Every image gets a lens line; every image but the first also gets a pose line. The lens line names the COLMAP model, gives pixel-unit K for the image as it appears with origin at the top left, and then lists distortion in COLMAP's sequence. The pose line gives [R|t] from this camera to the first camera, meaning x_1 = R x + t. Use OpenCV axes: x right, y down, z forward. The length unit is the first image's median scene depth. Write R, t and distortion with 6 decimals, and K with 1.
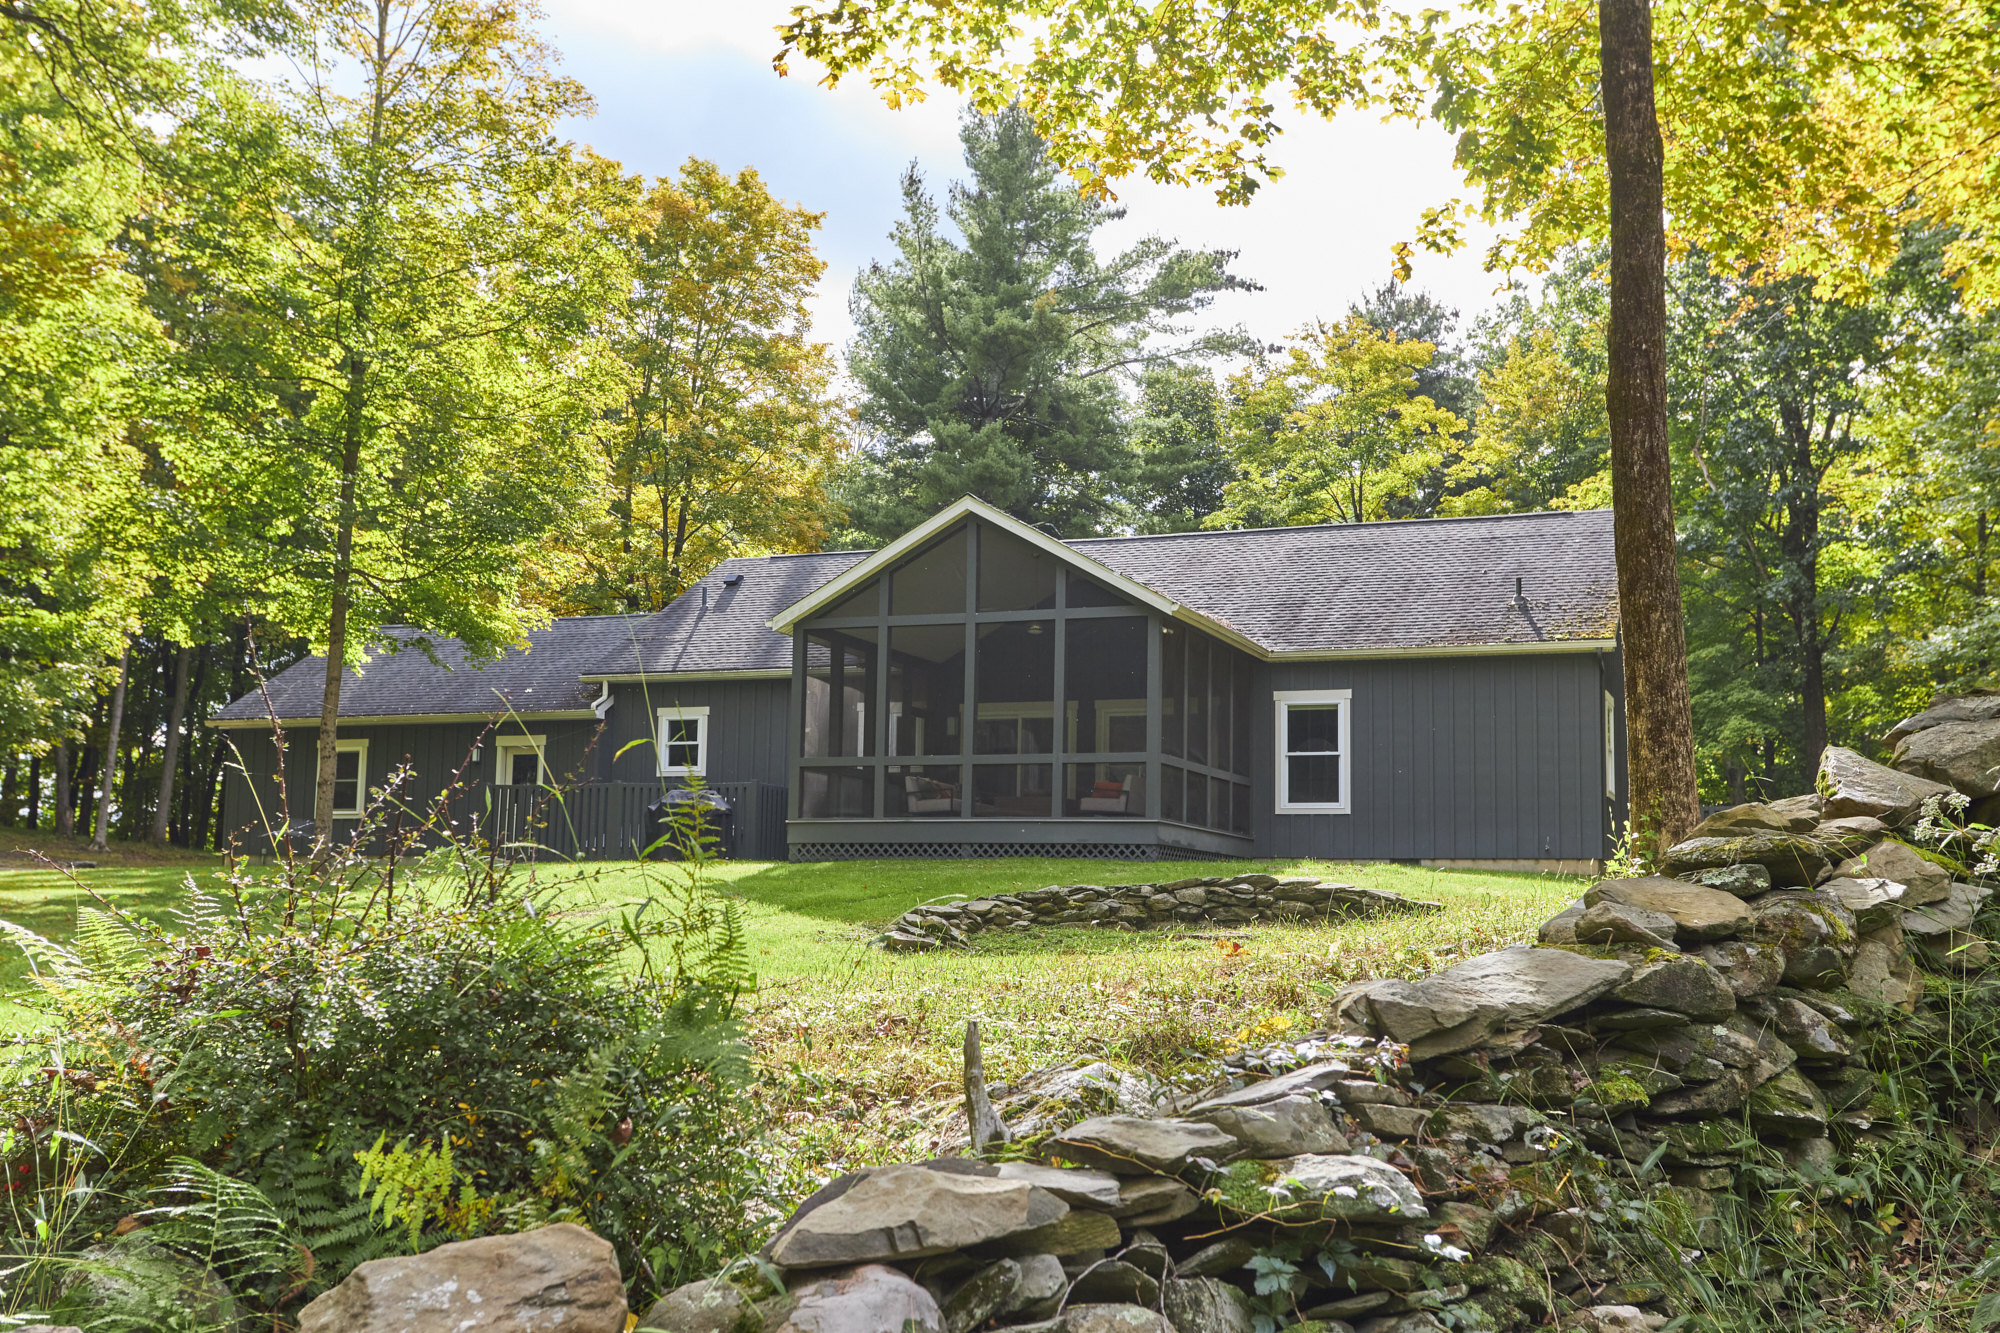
lens RADIAL K [[2135.9, 0, 1000.0], [0, 2135.9, 666.5], [0, 0, 1]] dist [0.014460, 0.005084]
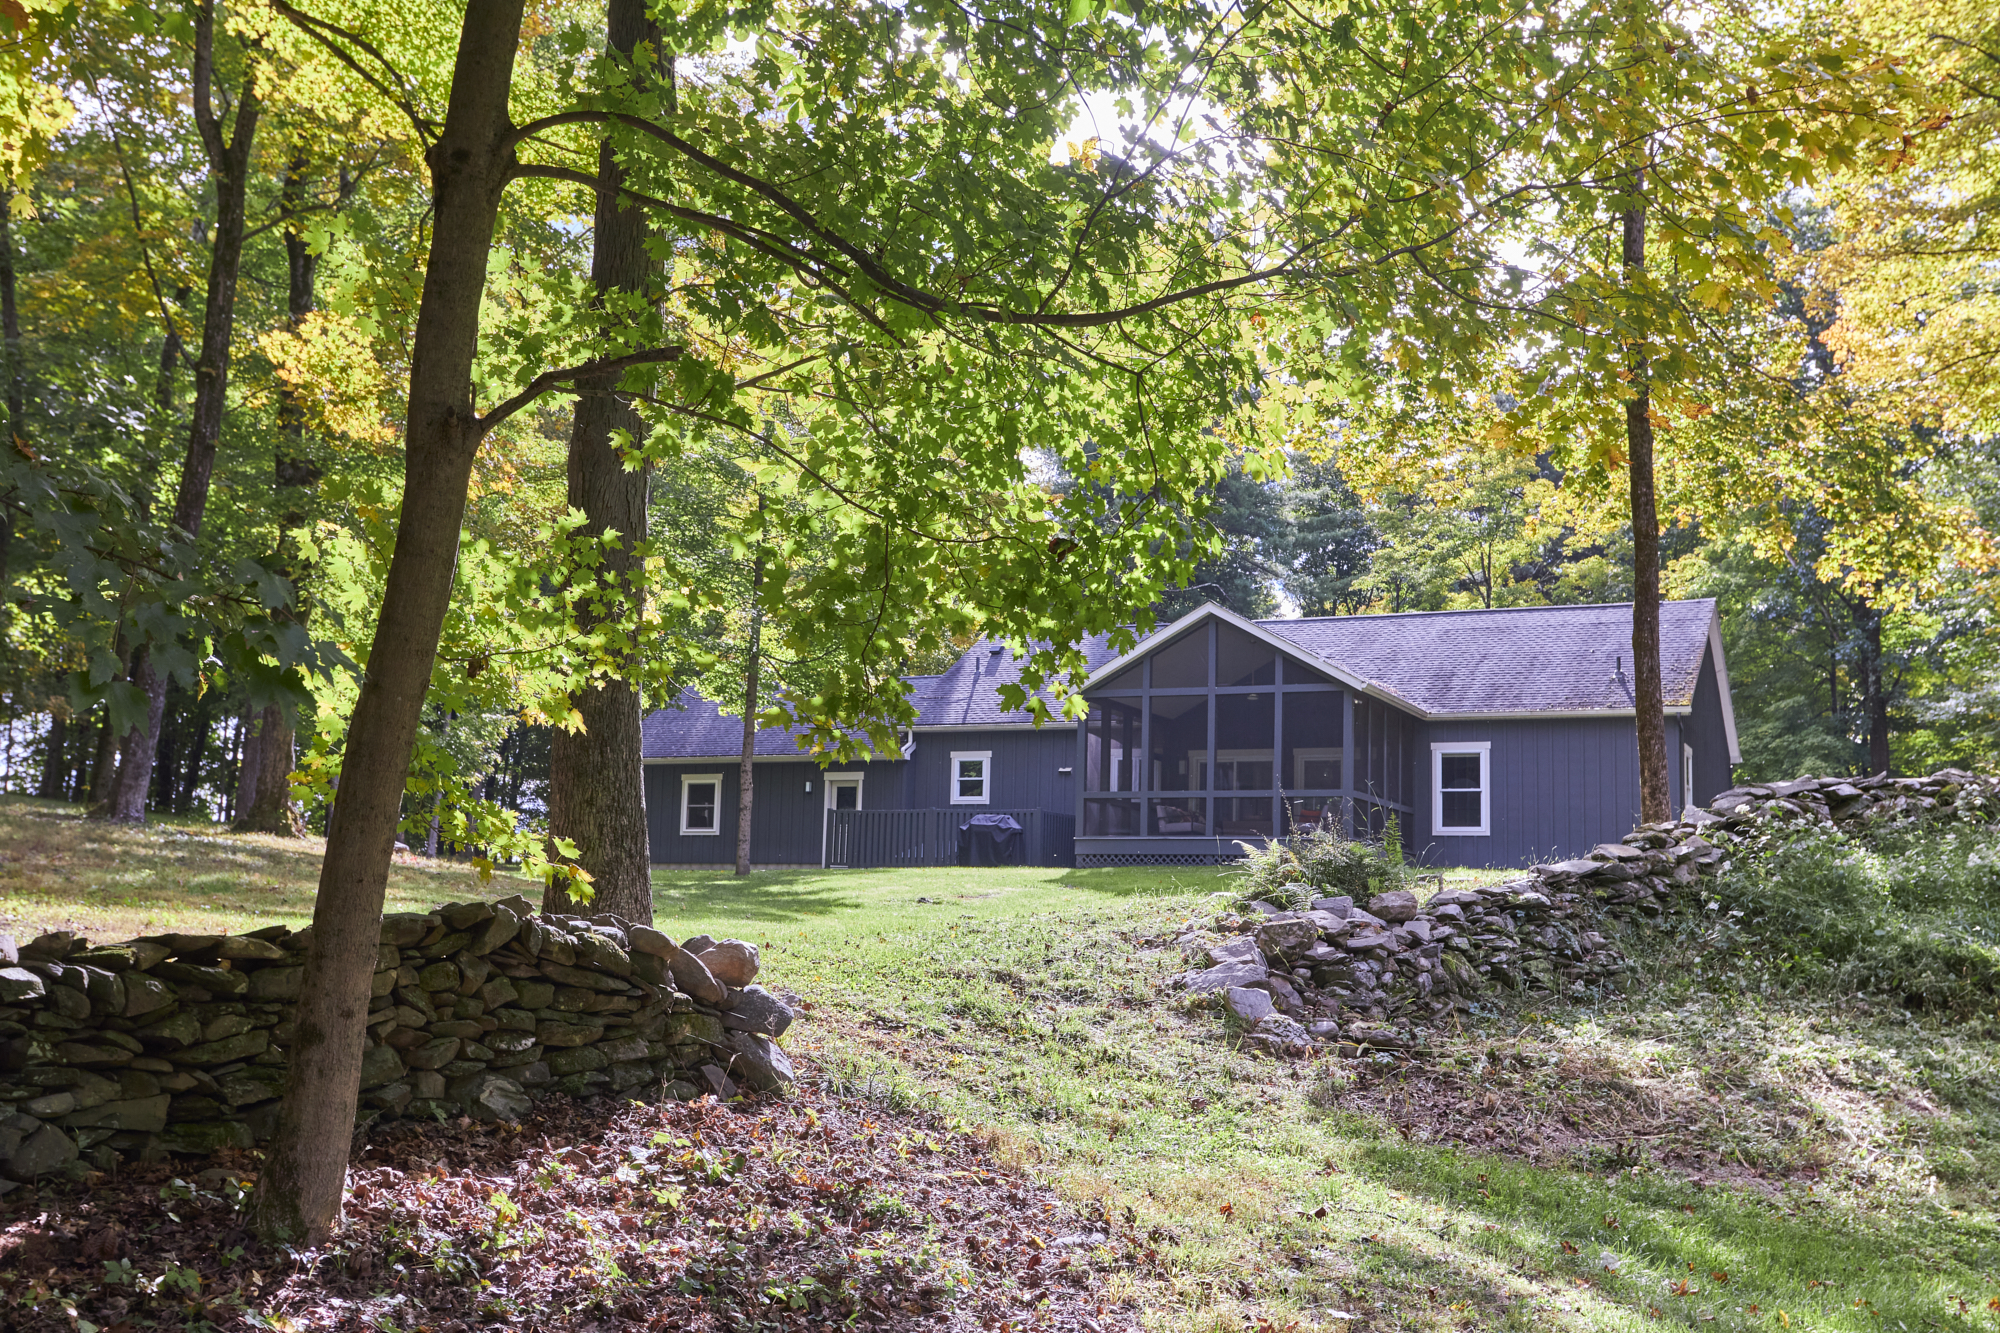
lens RADIAL K [[2055.1, 0, 1000.0], [0, 2055.1, 666.5], [0, 0, 1]] dist [0.003995, 0.047956]
pose [[0.998025, 0.000906, -0.062804, -0.058675], [-0.001798, 0.999898, -0.014151, -0.017132], [0.062785, 0.014236, 0.997926, -0.290697]]
